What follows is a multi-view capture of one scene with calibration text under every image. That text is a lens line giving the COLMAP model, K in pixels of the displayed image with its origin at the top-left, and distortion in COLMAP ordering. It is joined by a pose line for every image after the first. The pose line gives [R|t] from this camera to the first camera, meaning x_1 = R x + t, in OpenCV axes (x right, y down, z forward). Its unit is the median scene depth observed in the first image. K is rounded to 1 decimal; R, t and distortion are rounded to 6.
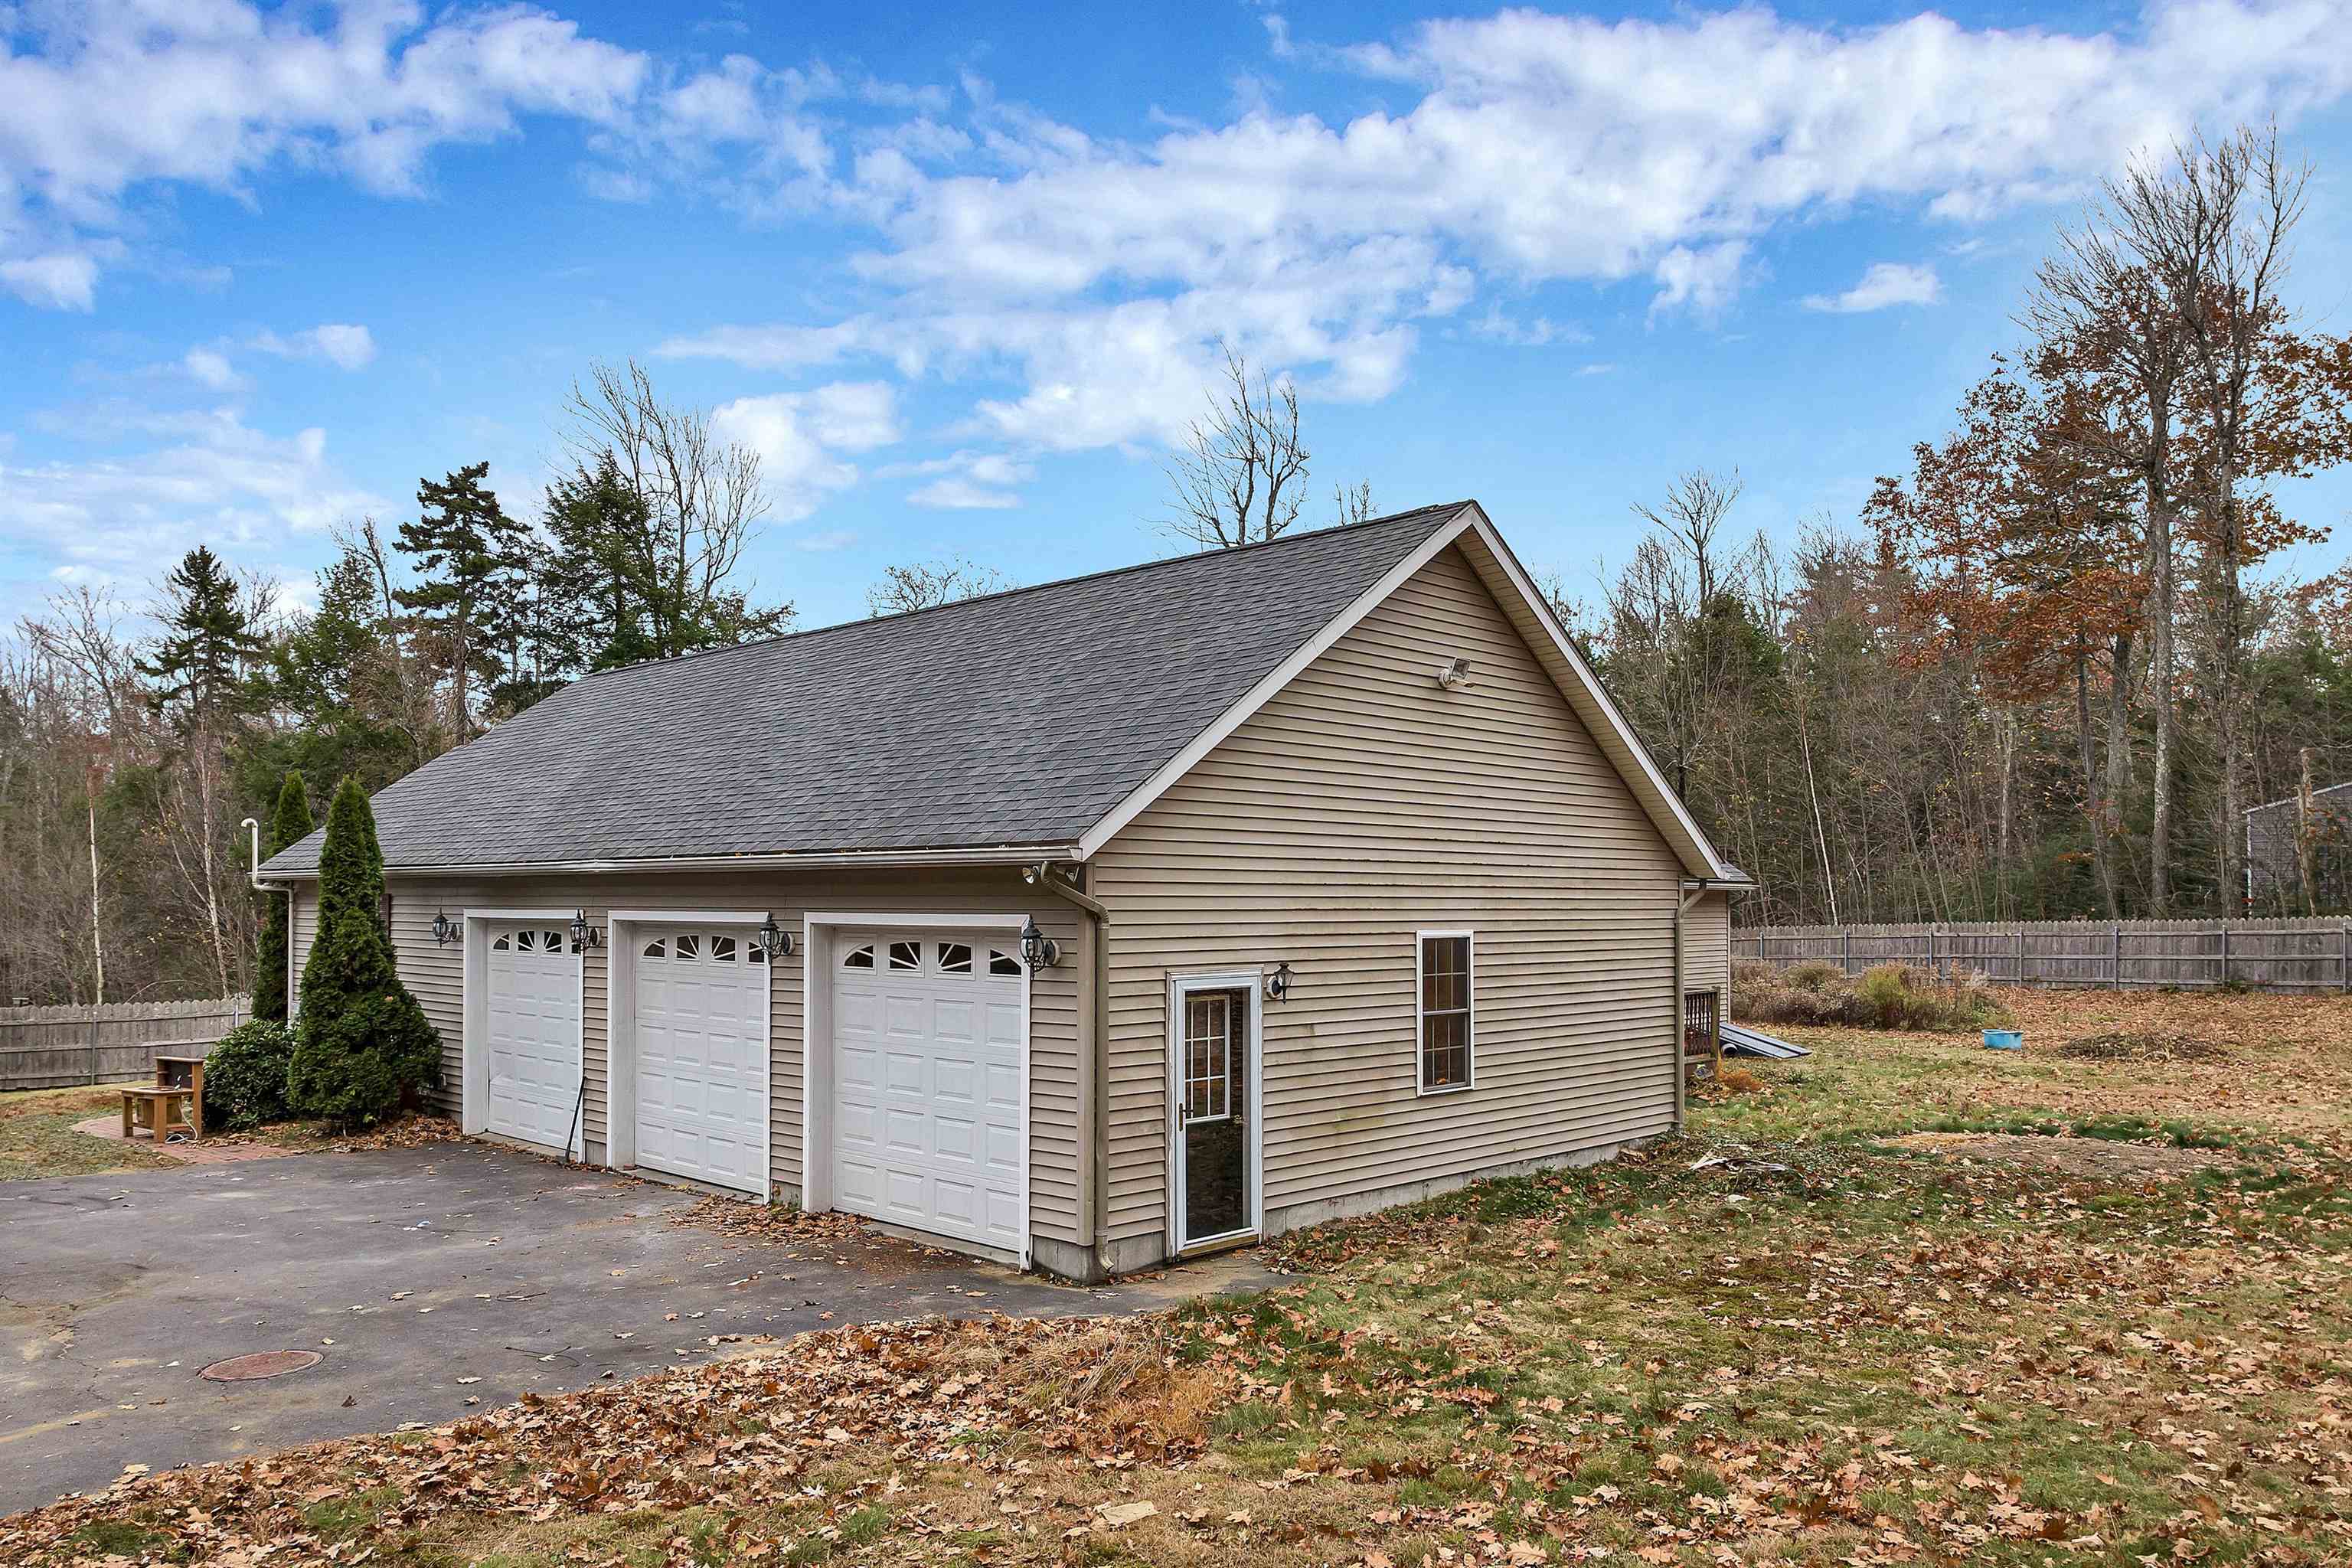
lens RADIAL K [[1684.4, 0, 1164.9], [0, 1684.4, 874.5], [0, 0, 1]] dist [-0.039718, 0.017221]
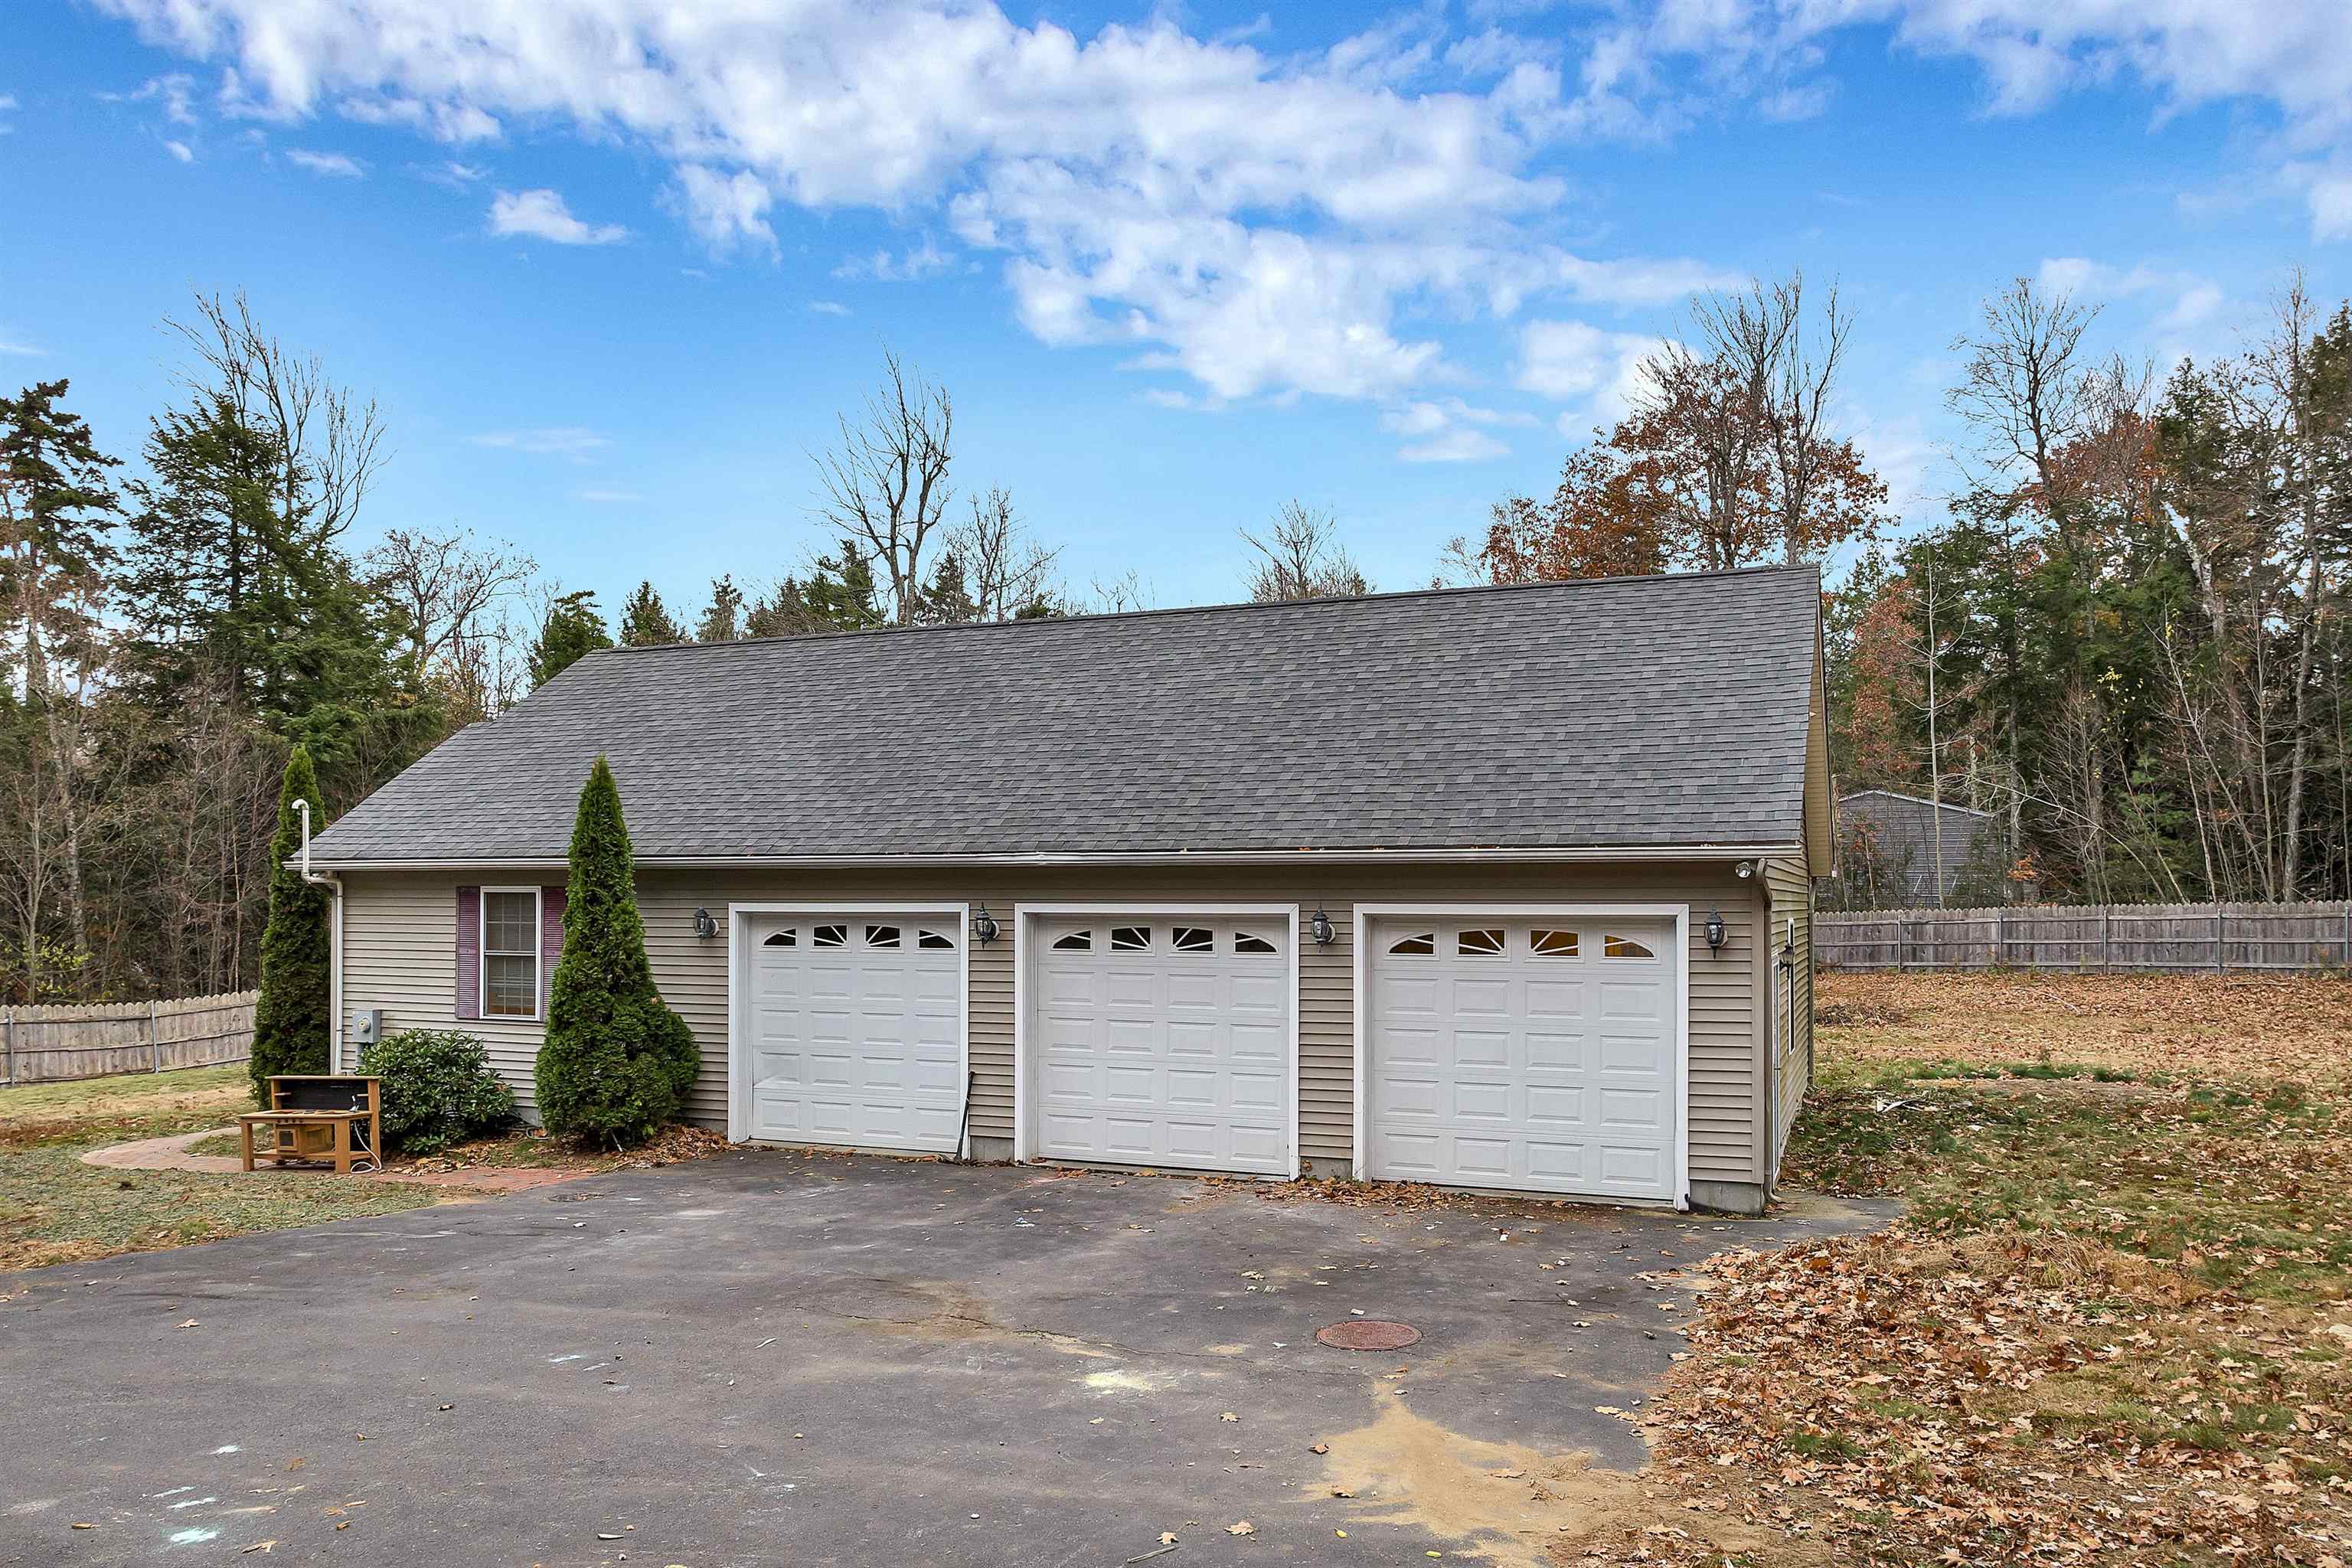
lens RADIAL K [[1684.4, 0, 1160.1], [0, 1684.4, 901.0], [0, 0, 1]] dist [-0.039718, 0.017221]
pose [[0.931247, -0.000456, 0.364388, -0.529982], [-0.005521, 0.999867, 0.015360, 0.003718], [-0.364347, -0.016316, 0.931120, 0.036562]]
